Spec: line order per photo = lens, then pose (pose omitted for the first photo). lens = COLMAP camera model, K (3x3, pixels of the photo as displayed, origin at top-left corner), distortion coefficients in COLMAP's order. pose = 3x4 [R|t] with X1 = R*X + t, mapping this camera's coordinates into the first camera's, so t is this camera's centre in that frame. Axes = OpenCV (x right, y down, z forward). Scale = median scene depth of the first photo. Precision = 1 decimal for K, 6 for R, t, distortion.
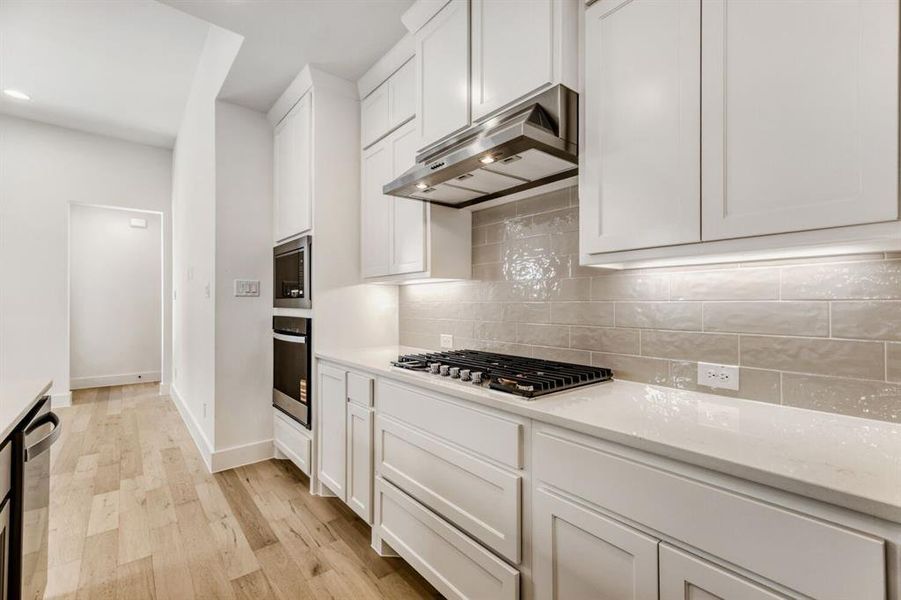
lens RADIAL K [[396.7, 0, 450.5], [0, 396.7, 300.0], [0, 0, 1]] dist [-0.000104, 0.011916]
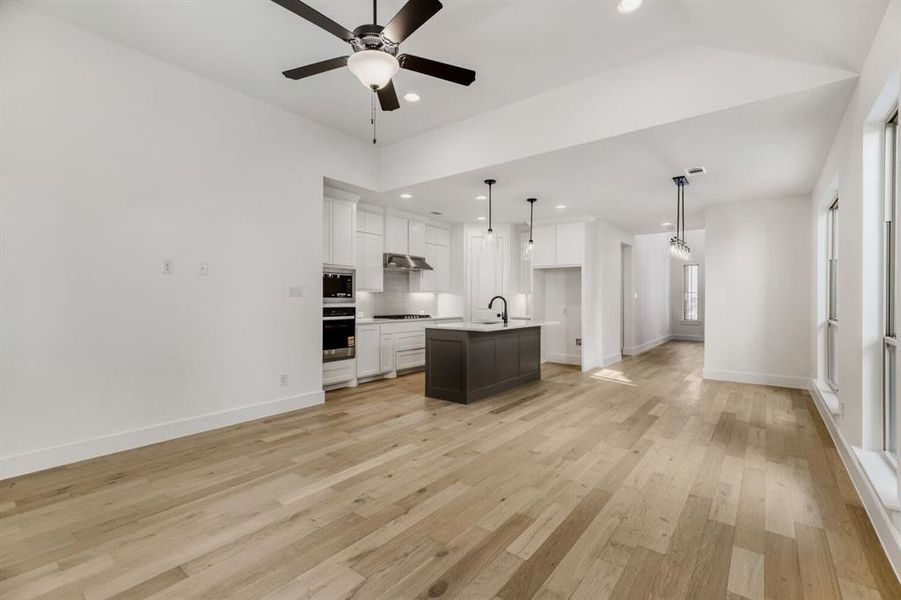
lens RADIAL K [[403.3, 0, 450.5], [0, 403.3, 300.0], [0, 0, 1]] dist [-0.001727, -0.000253]
pose [[-0.209079, -0.000817, 0.977898, -2.335486], [-0.008183, 0.999966, -0.000914, 0.004119], [-0.977864, -0.008193, -0.209079, 0.832800]]
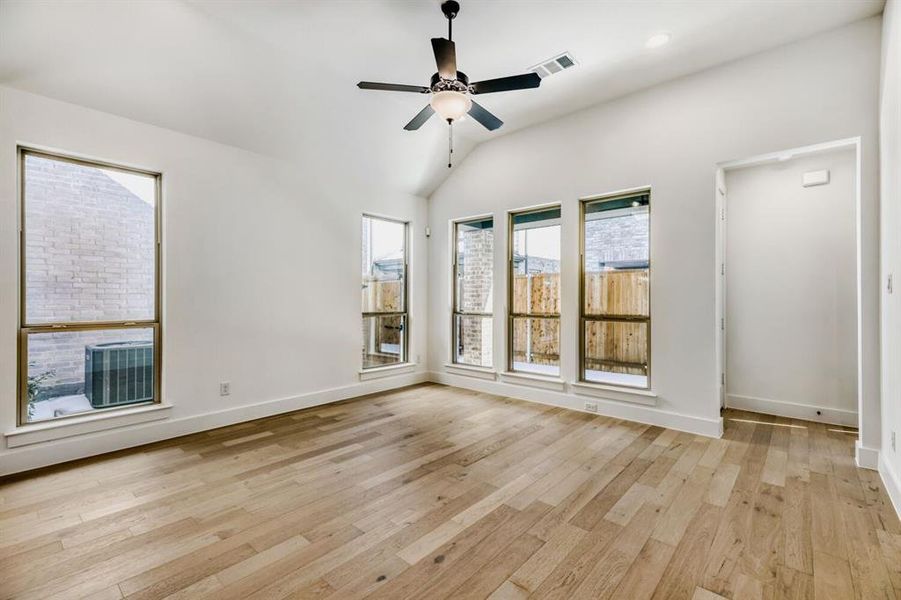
lens RADIAL K [[398.3, 0, 456.3], [0, 398.3, 298.6], [0, 0, 1]] dist [0.018835, -0.000270]
pose [[0.170788, -0.002589, -0.985304, -0.494697], [0.005302, 0.999984, -0.001708, 0.004248], [0.985294, -0.004932, 0.170799, 0.658618]]
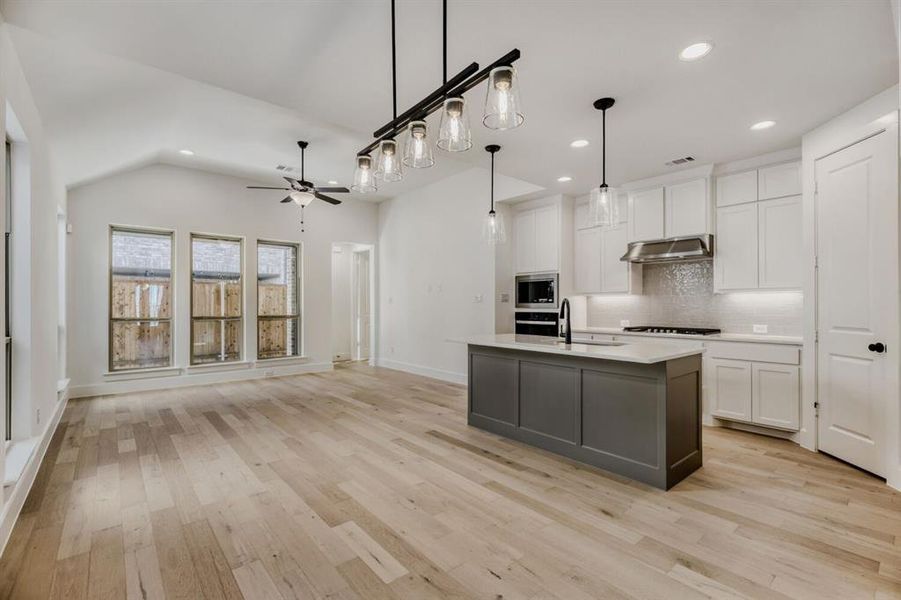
lens RADIAL K [[403.3, 0, 450.5], [0, 403.3, 300.0], [0, 0, 1]] dist [-0.001727, -0.000253]
pose [[0.999971, -0.001521, 0.007473, -0.832009], [0.001556, 0.999988, -0.004667, -0.010551], [-0.007466, 0.004678, 0.999961, -1.001565]]
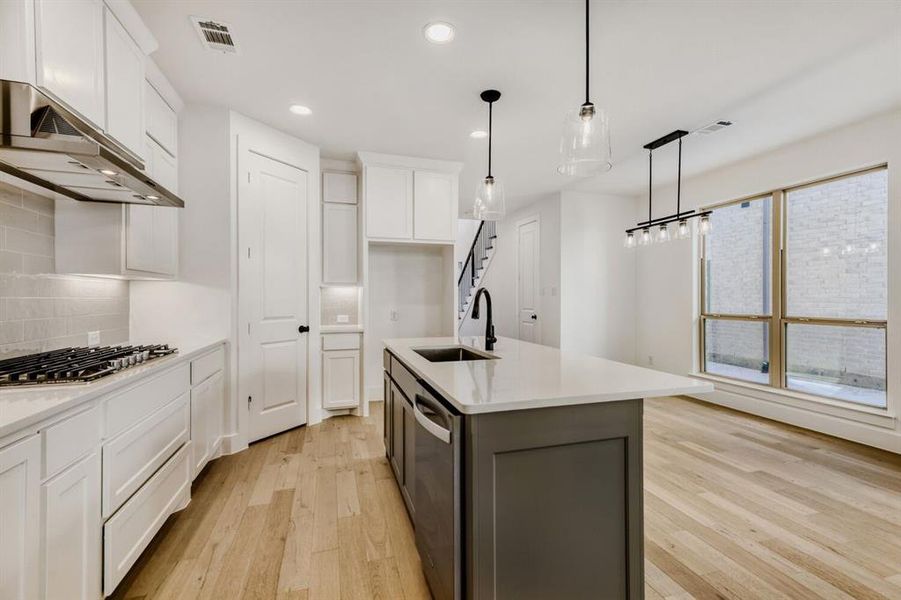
lens RADIAL K [[392.2, 0, 450.5], [0, 392.2, 300.0], [0, 0, 1]] dist [0.000028, -0.000146]
pose [[-0.920544, -0.000054, 0.390640, -0.731270], [-0.002034, 0.999987, -0.004656, 0.011617], [-0.390635, -0.005080, -0.920532, 0.949820]]
